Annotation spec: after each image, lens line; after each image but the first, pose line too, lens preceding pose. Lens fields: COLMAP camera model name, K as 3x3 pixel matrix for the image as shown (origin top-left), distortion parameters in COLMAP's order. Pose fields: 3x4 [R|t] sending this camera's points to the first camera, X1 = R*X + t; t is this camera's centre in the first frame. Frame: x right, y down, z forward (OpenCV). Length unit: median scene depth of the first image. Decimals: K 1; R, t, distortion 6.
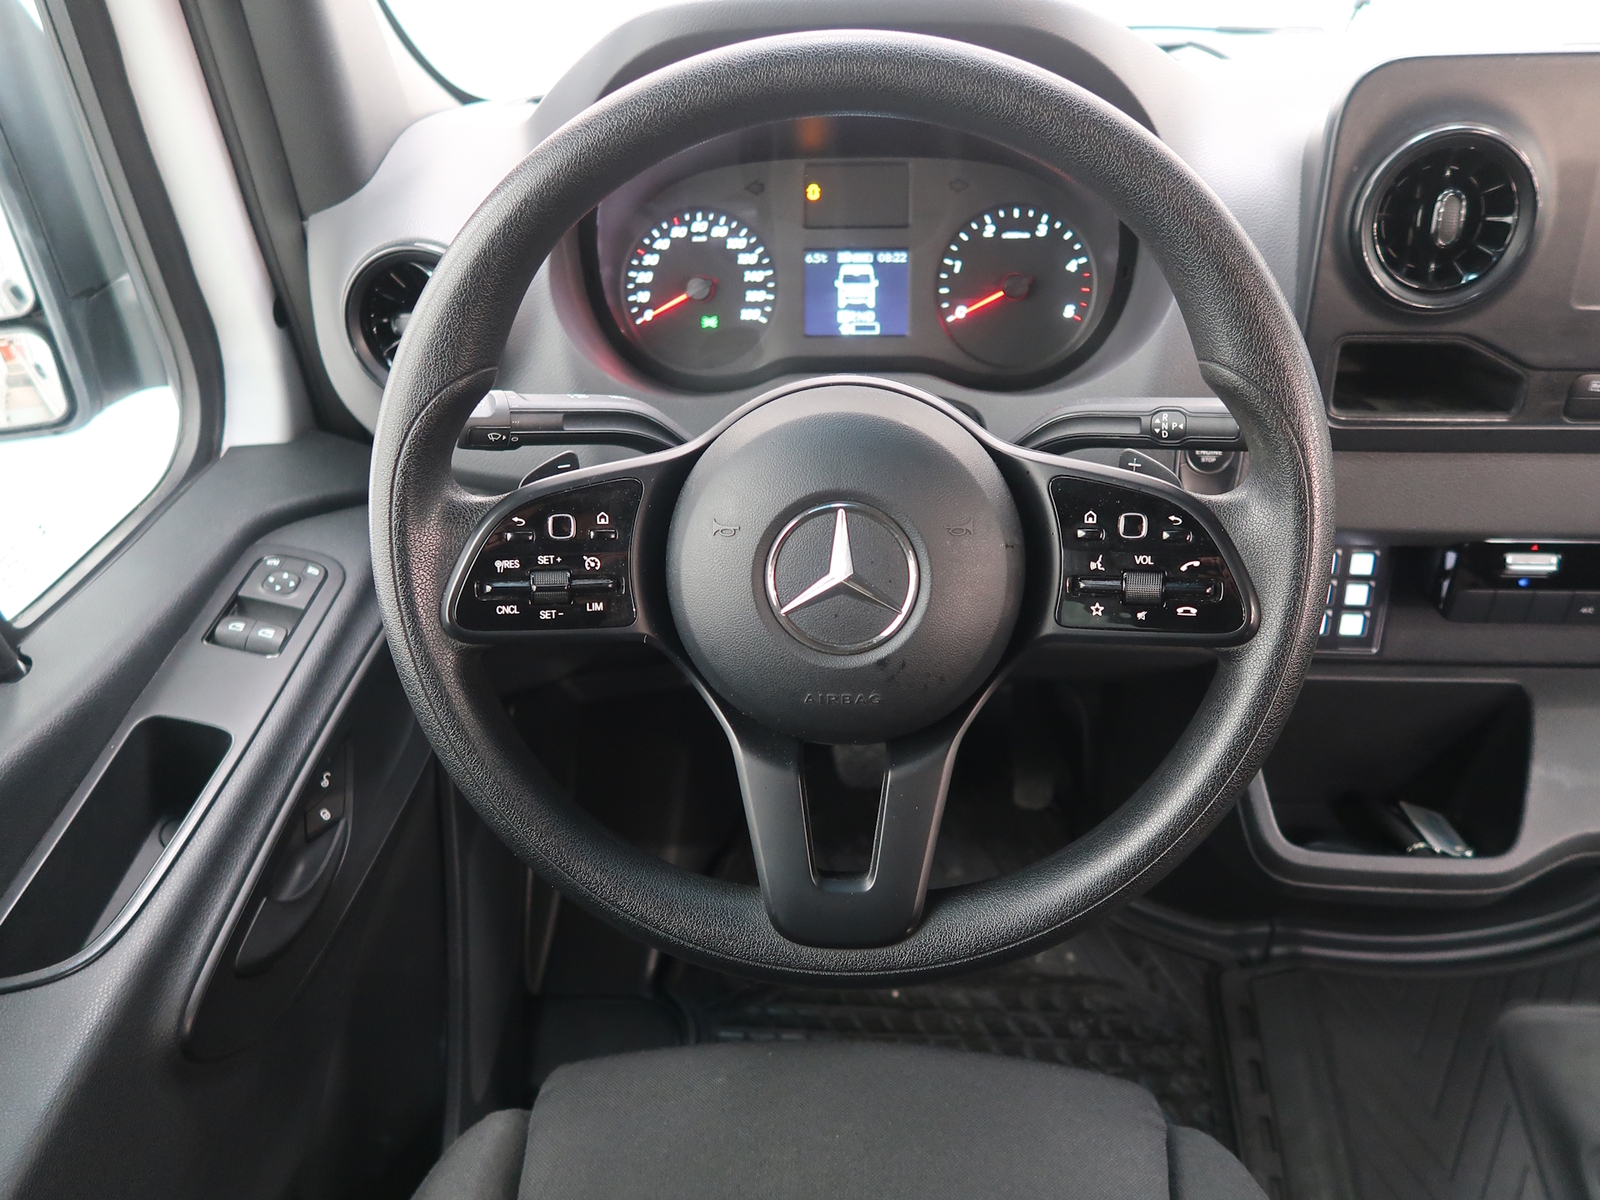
lens RADIAL K [[1217.1, 0, 800.0], [0, 1217.1, 600.0], [0, 0, 1]] dist [-0.021694, -0.004873]
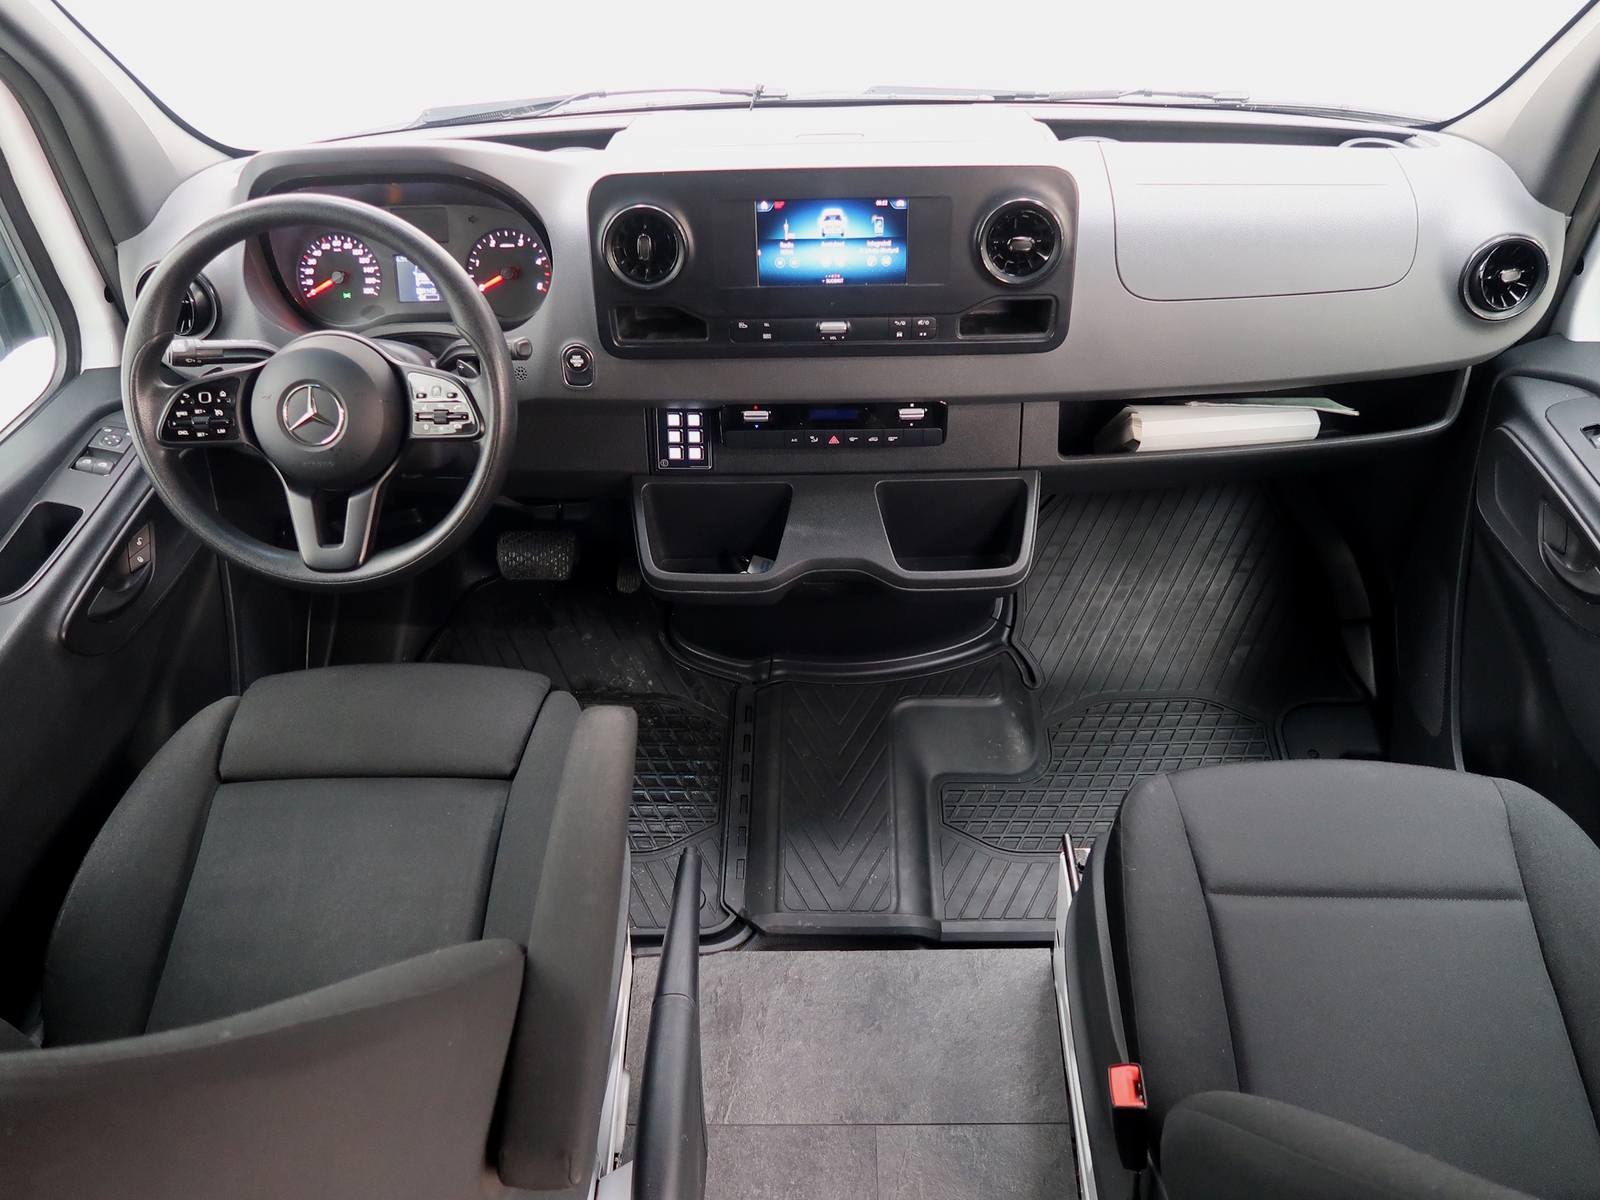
lens RADIAL K [[1217.1, 0, 800.0], [0, 1217.1, 600.0], [0, 0, 1]] dist [-0.021694, -0.004873]
pose [[0.998973, -0.024275, 0.038251, 0.540356], [0.021818, 0.997750, 0.063394, 0.131116], [-0.039704, -0.062494, 0.997255, -0.895894]]
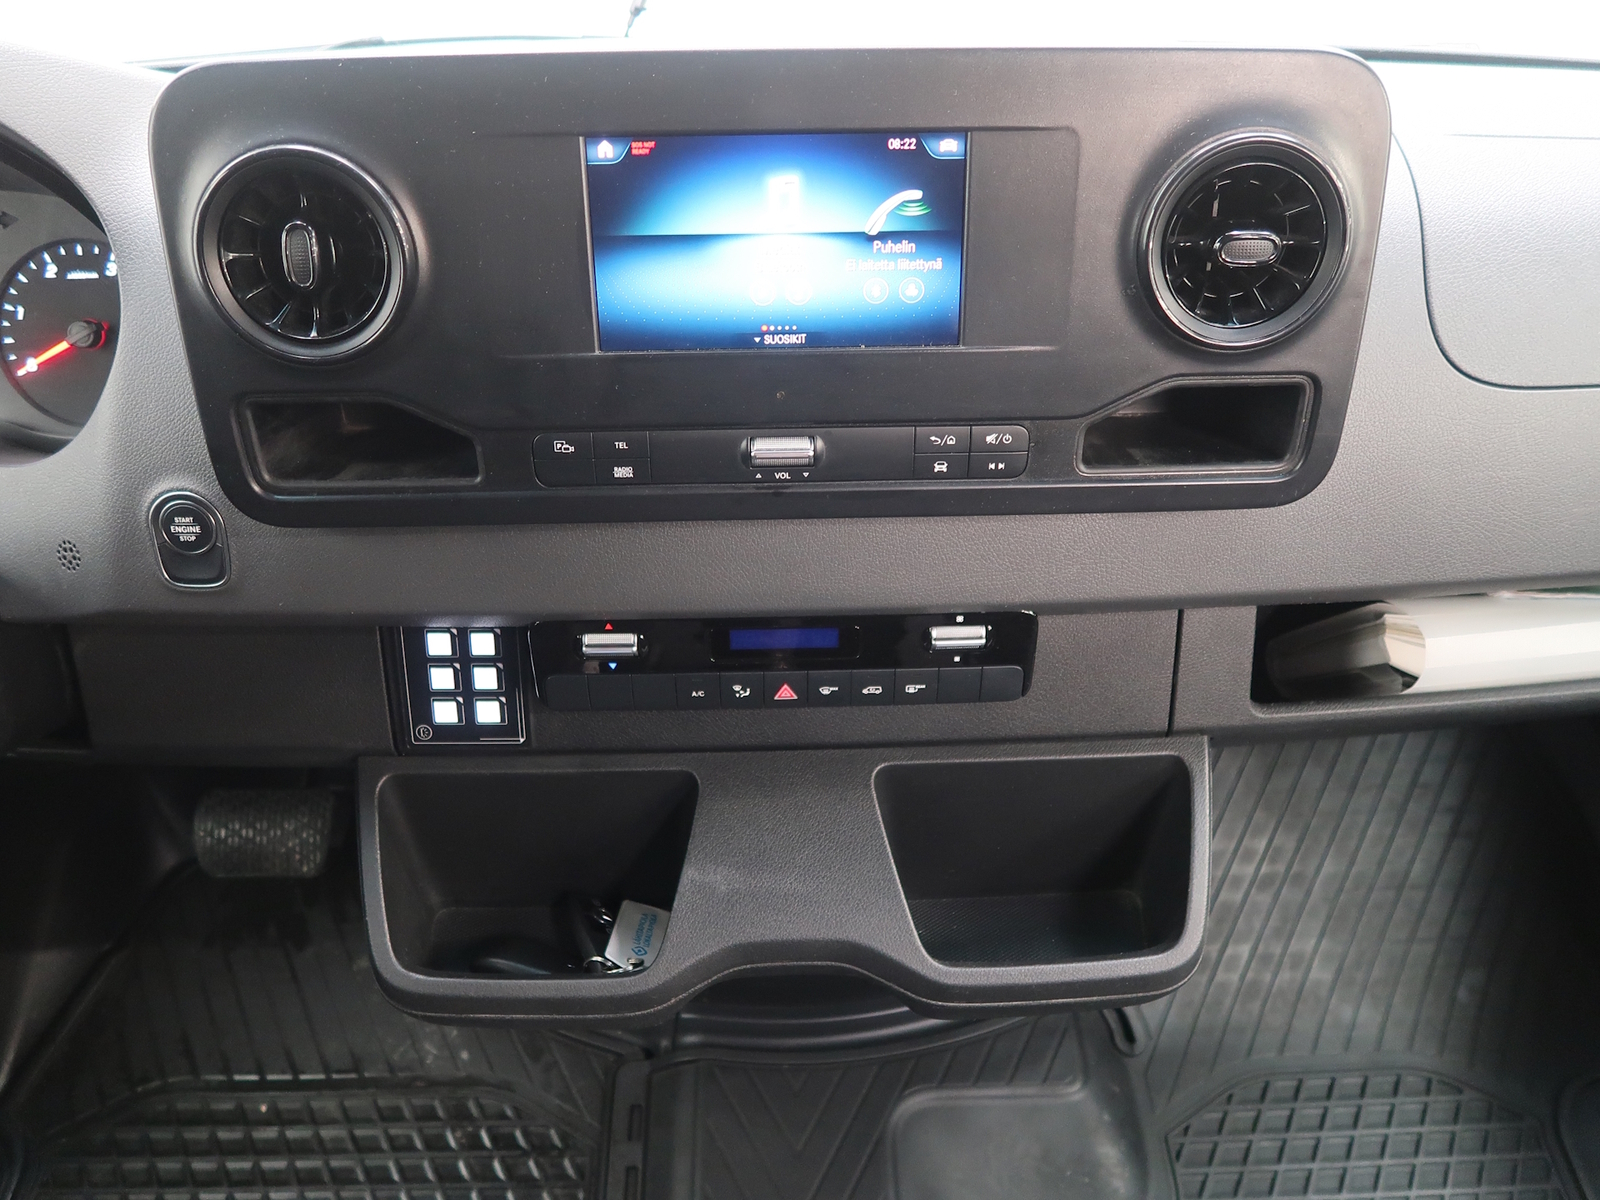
lens RADIAL K [[1217.1, 0, 800.0], [0, 1217.1, 600.0], [0, 0, 1]] dist [-0.021694, -0.004873]
pose [[0.995754, -0.030730, 0.086773, 0.606280], [0.031913, 0.999415, -0.012280, -0.042439], [-0.086345, 0.014997, 0.996152, 0.103782]]
